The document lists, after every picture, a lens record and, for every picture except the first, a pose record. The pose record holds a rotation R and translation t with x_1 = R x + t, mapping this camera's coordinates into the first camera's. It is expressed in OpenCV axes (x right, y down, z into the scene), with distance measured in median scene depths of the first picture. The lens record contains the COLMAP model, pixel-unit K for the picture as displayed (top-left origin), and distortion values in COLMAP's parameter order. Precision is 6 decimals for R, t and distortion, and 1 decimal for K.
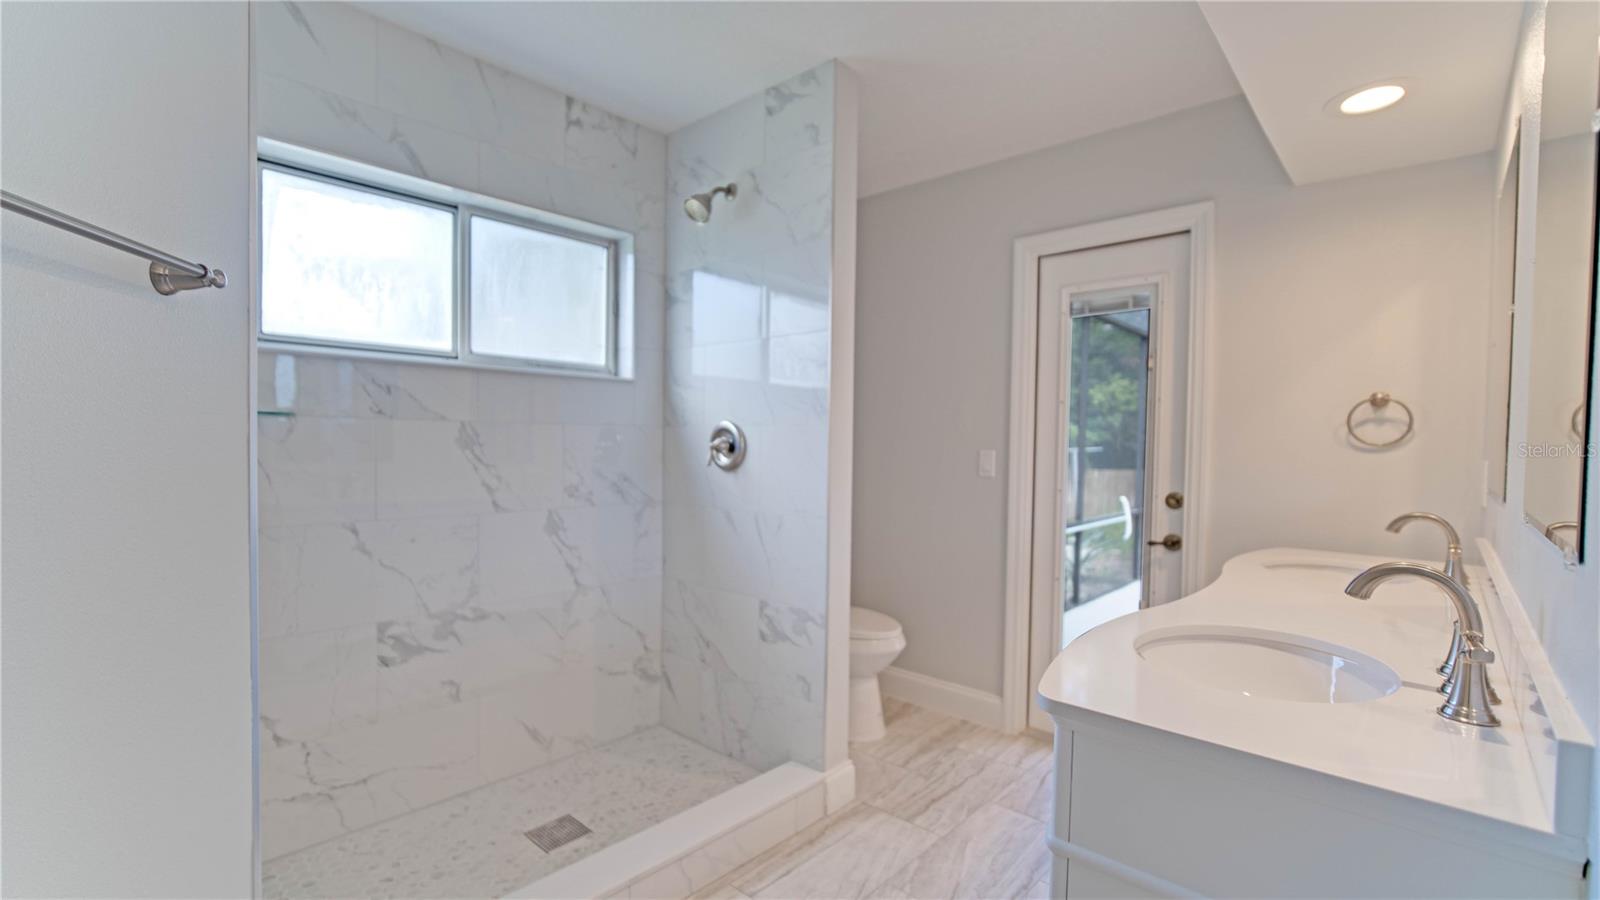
lens RADIAL K [[699.8, 0, 789.6], [0, 699.8, 456.8], [0, 0, 1]] dist [-0.012369, 0.000078]
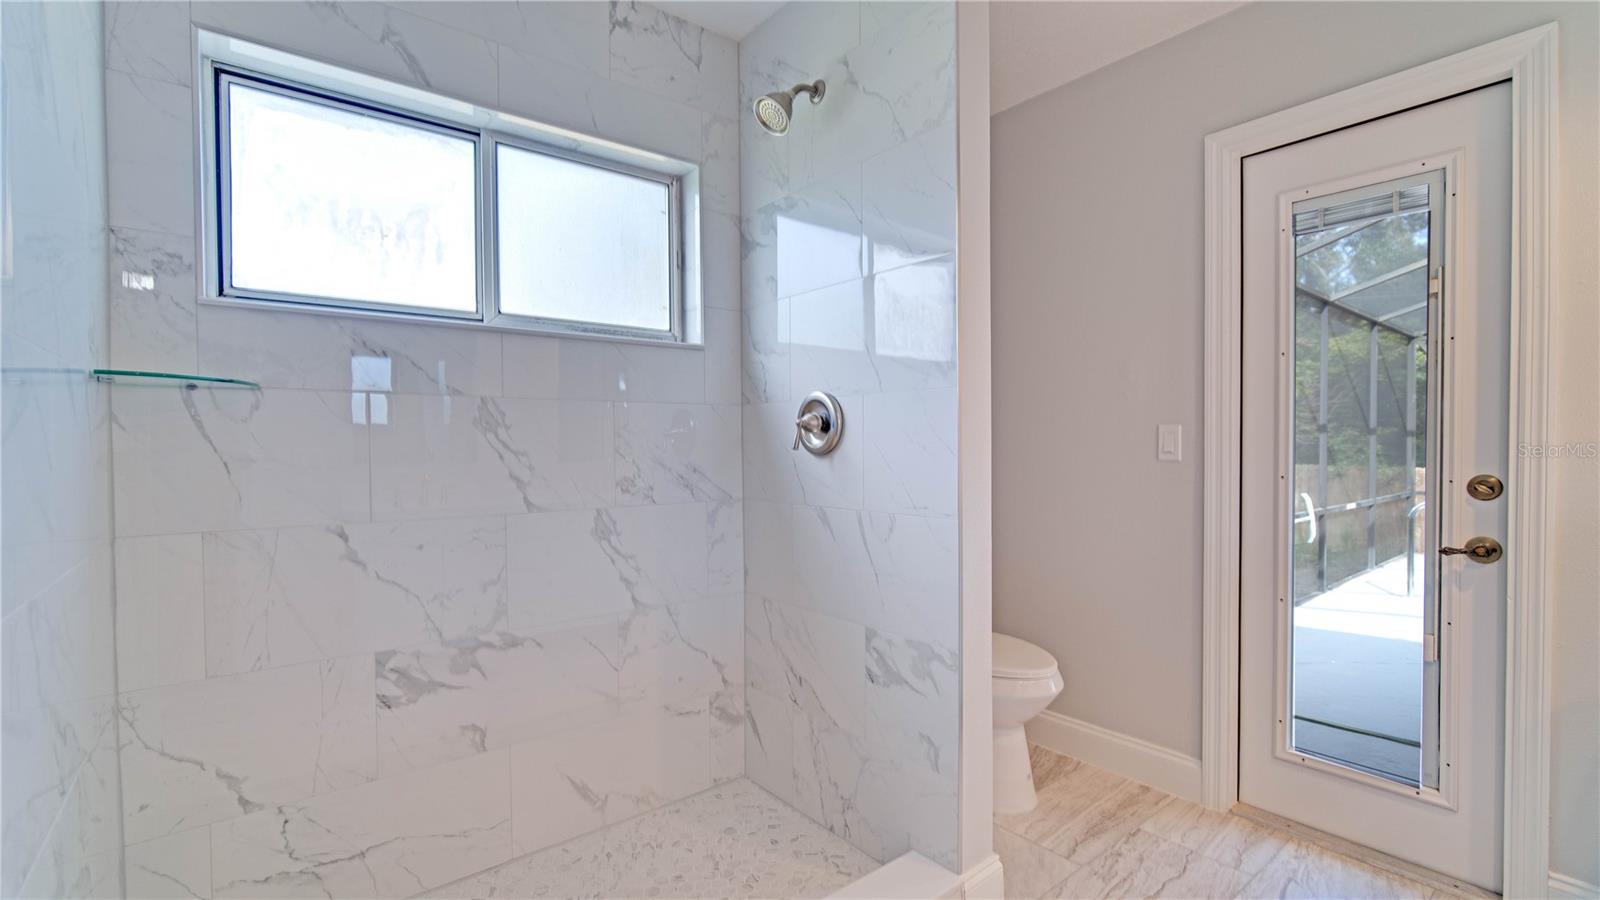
lens RADIAL K [[699.8, 0, 789.6], [0, 699.8, 456.8], [0, 0, 1]] dist [-0.012369, 0.000078]
pose [[0.987620, -0.019582, -0.155636, -0.003321], [0.018699, 0.999800, -0.007136, 0.026370], [0.155745, 0.004138, 0.987789, 0.243974]]
